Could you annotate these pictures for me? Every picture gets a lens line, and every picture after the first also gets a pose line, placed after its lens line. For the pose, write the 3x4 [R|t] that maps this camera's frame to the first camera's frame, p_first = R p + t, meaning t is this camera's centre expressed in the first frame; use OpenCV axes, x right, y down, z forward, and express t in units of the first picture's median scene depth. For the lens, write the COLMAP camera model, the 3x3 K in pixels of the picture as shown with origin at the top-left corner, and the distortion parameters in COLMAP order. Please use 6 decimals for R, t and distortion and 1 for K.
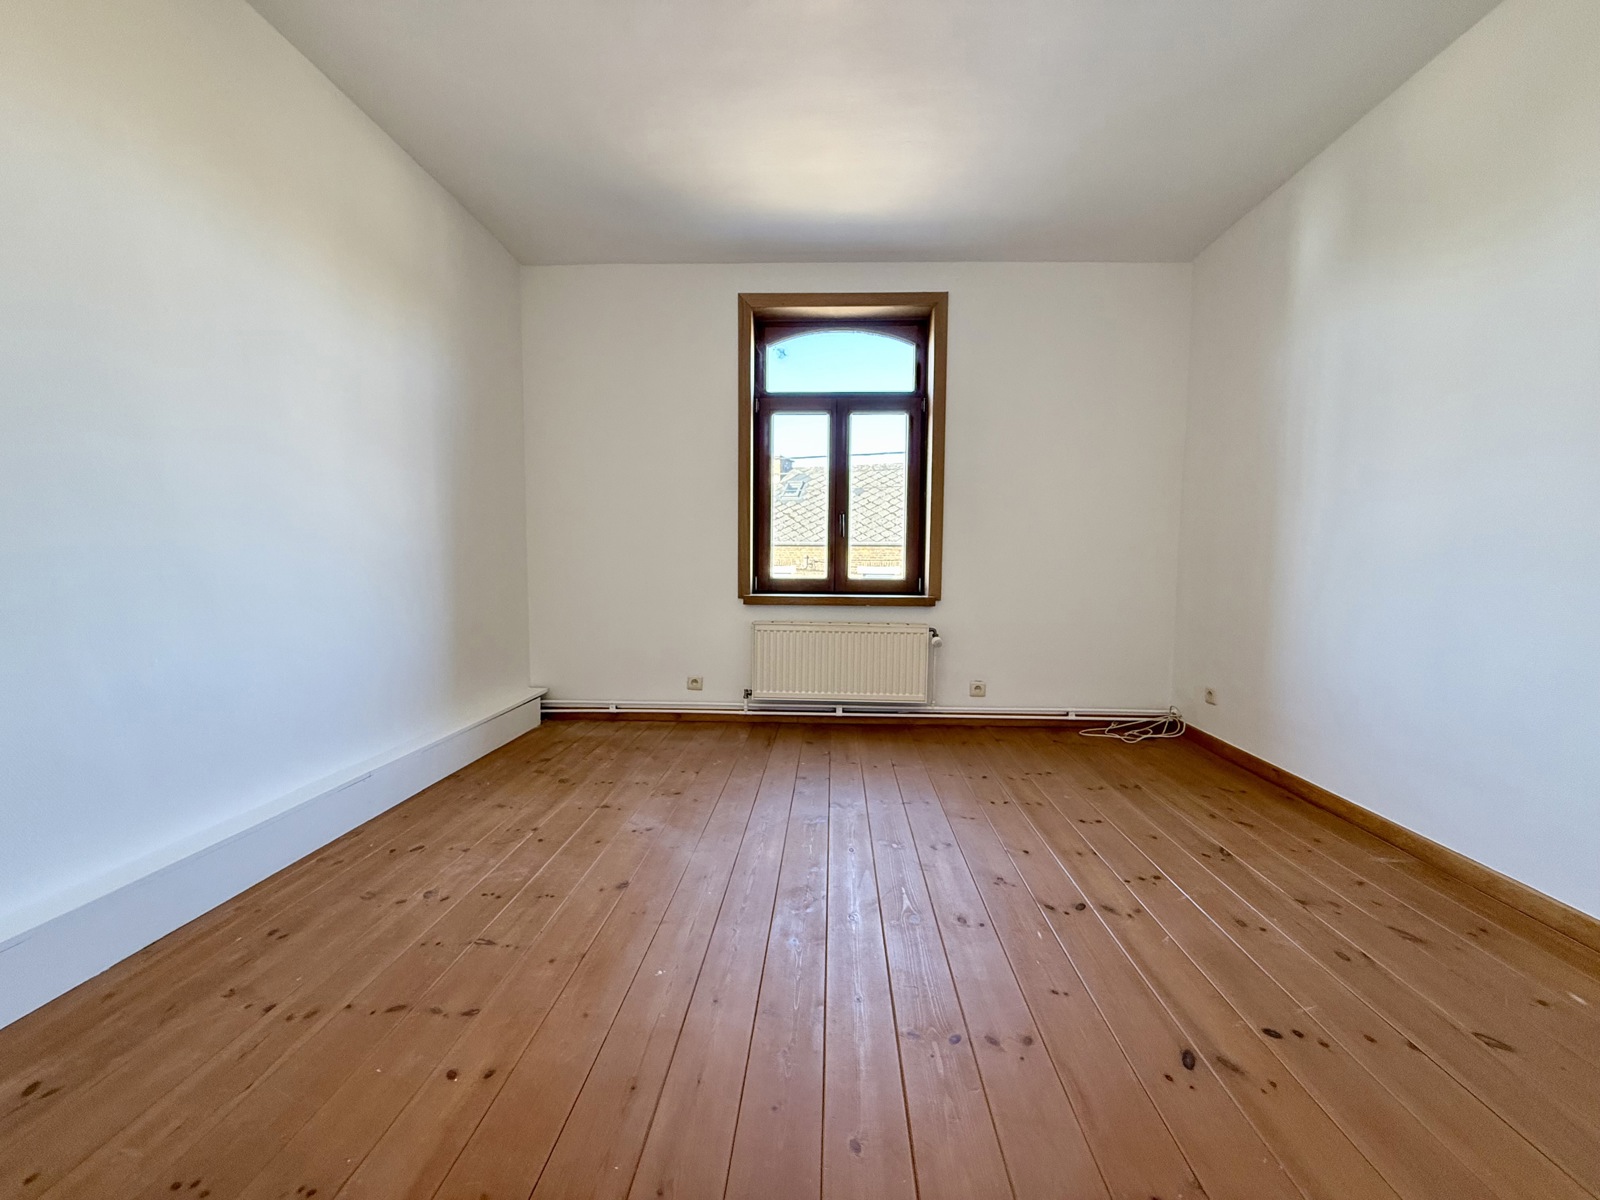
lens RADIAL K [[634.6, 0, 804.0], [0, 634.6, 612.9], [0, 0, 1]] dist [0.000809, -0.000364]
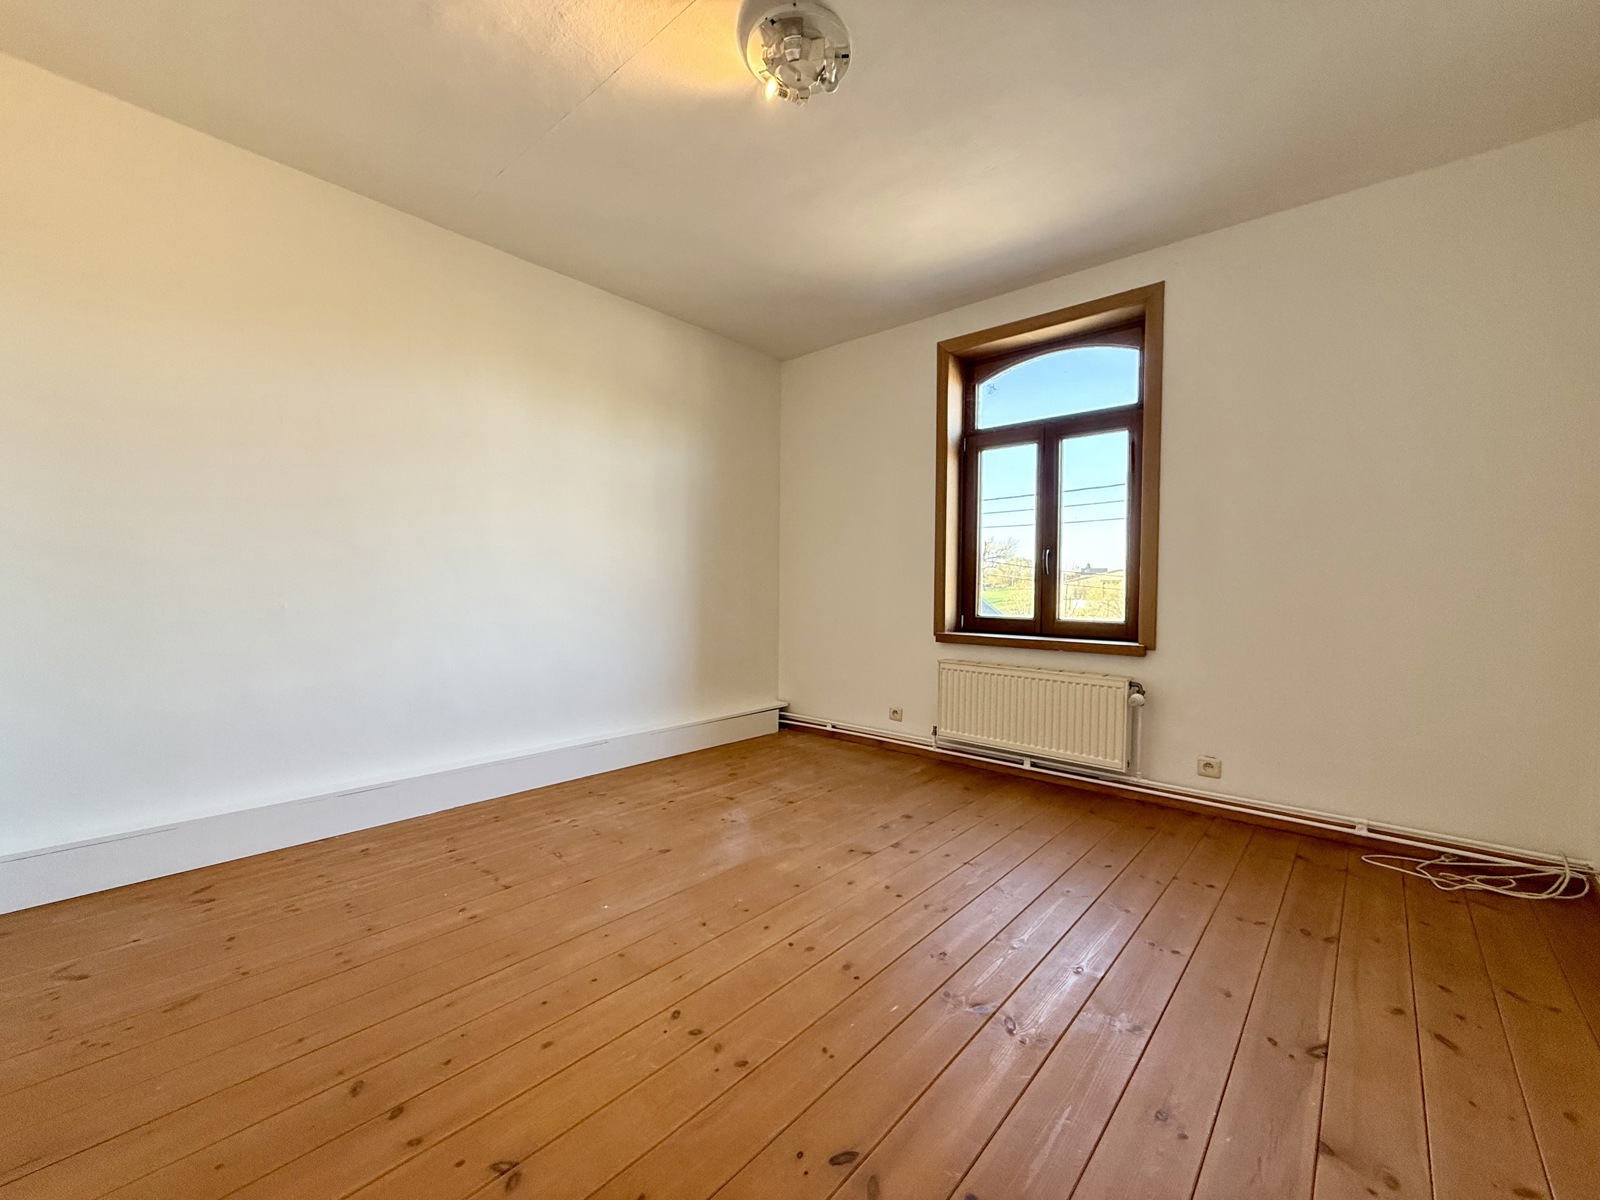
lens RADIAL K [[634.6, 0, 792.7], [0, 634.6, 615.1], [0, 0, 1]] dist [0.000809, -0.000364]
pose [[0.775145, 0.028276, -0.631150, 0.367798], [-0.055847, 0.998154, -0.023870, -0.019236], [0.629310, 0.053750, 0.775294, 0.064997]]
